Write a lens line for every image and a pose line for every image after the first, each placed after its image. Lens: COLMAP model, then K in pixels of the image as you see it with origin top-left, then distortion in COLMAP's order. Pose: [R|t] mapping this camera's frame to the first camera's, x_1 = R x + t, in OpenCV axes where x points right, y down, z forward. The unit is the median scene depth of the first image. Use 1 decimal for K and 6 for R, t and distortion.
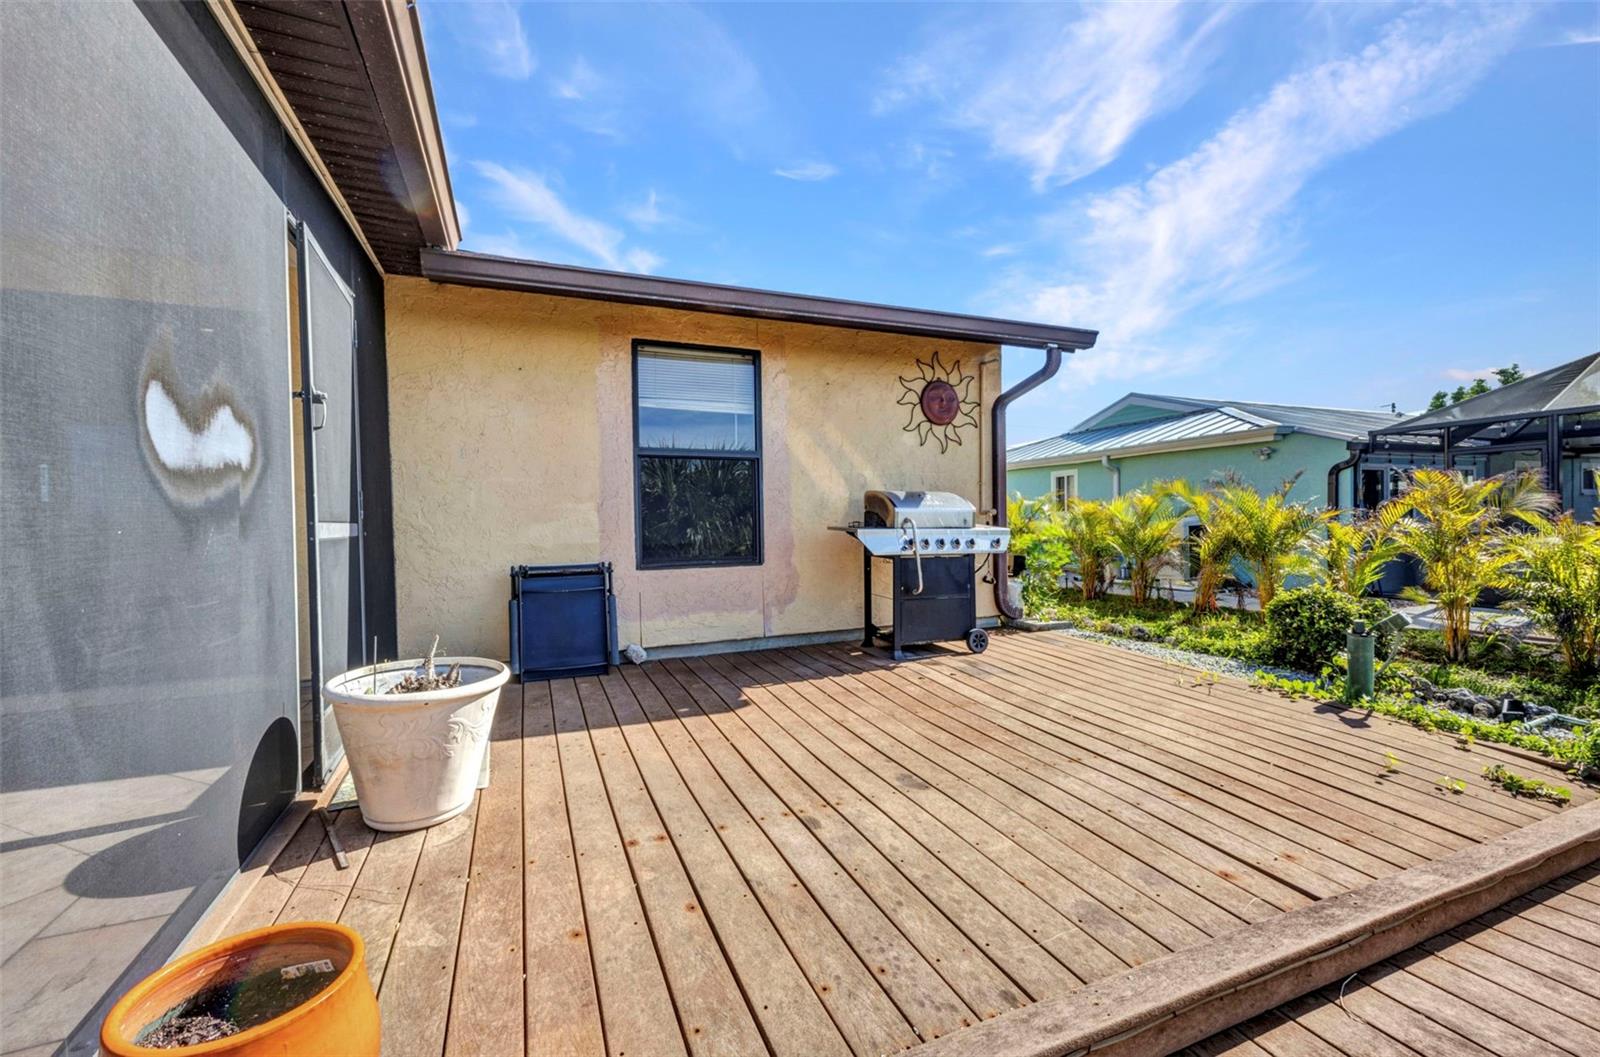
lens RADIAL K [[647.1, 0, 794.6], [0, 647.1, 527.2], [0, 0, 1]] dist [0.014574, -0.002428]
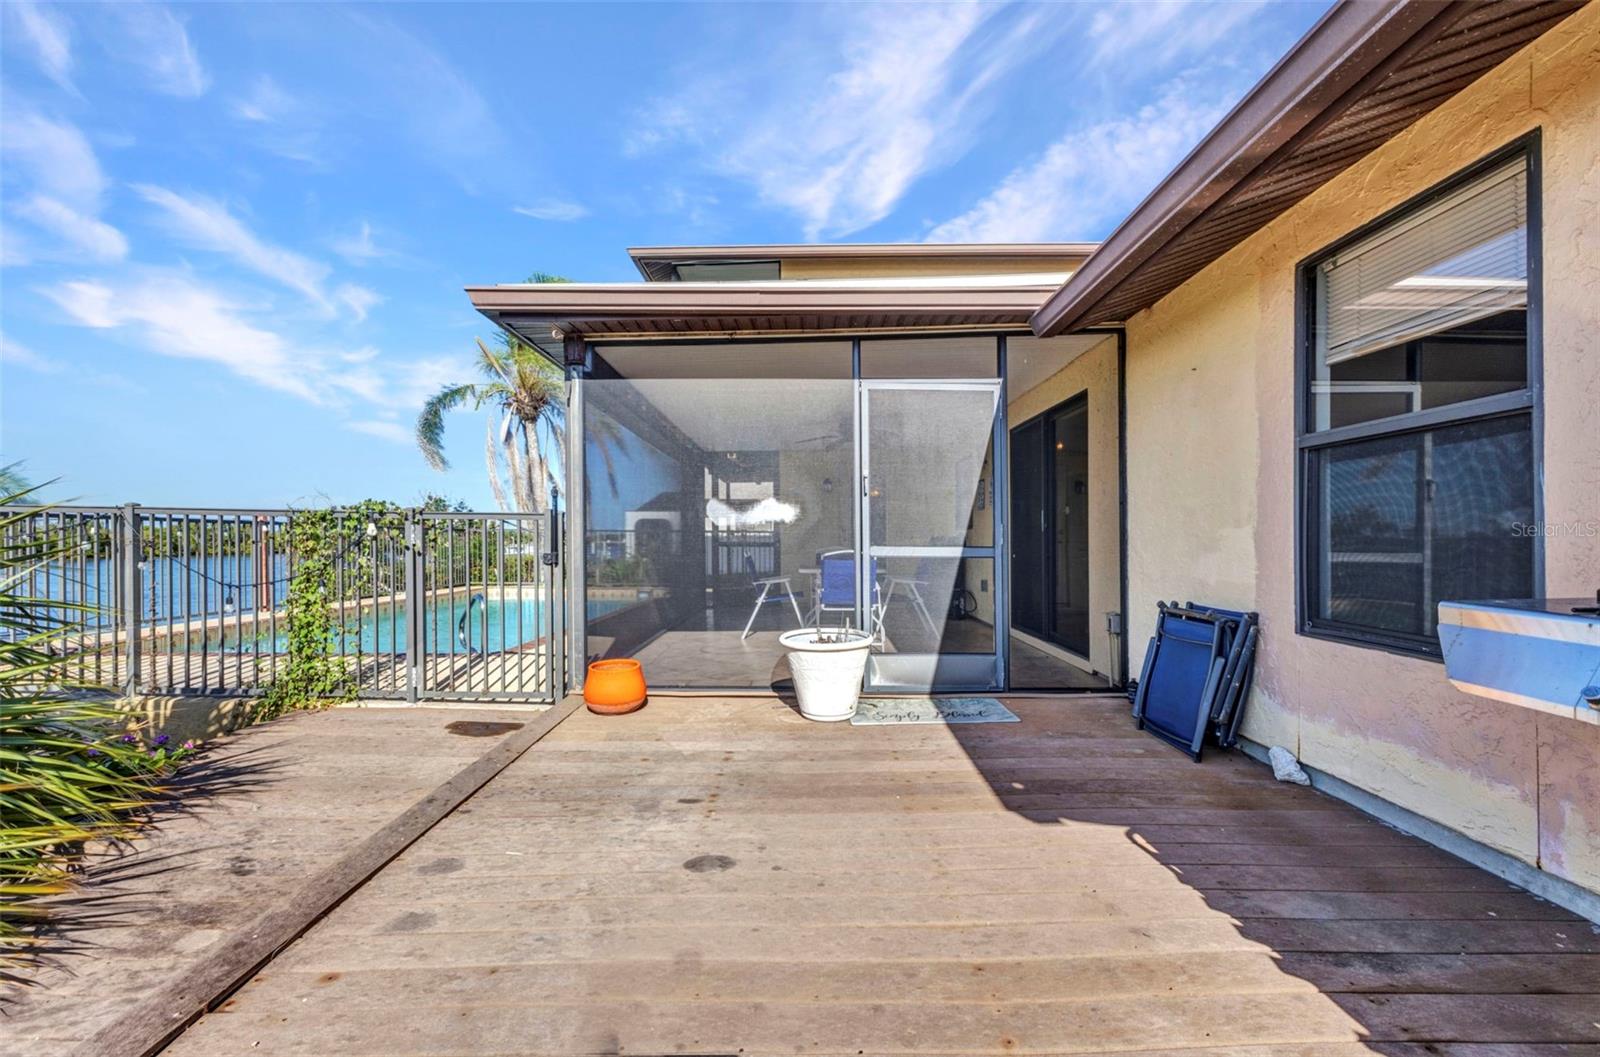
lens RADIAL K [[647.1, 0, 800.1], [0, 647.1, 534.0], [0, 0, 1]] dist [0.014574, -0.002428]
pose [[-0.388370, 0.002192, -0.921501, 0.531201], [-0.012565, 0.999892, 0.007674, -0.029234], [0.921418, 0.014559, -0.388300, 0.823031]]
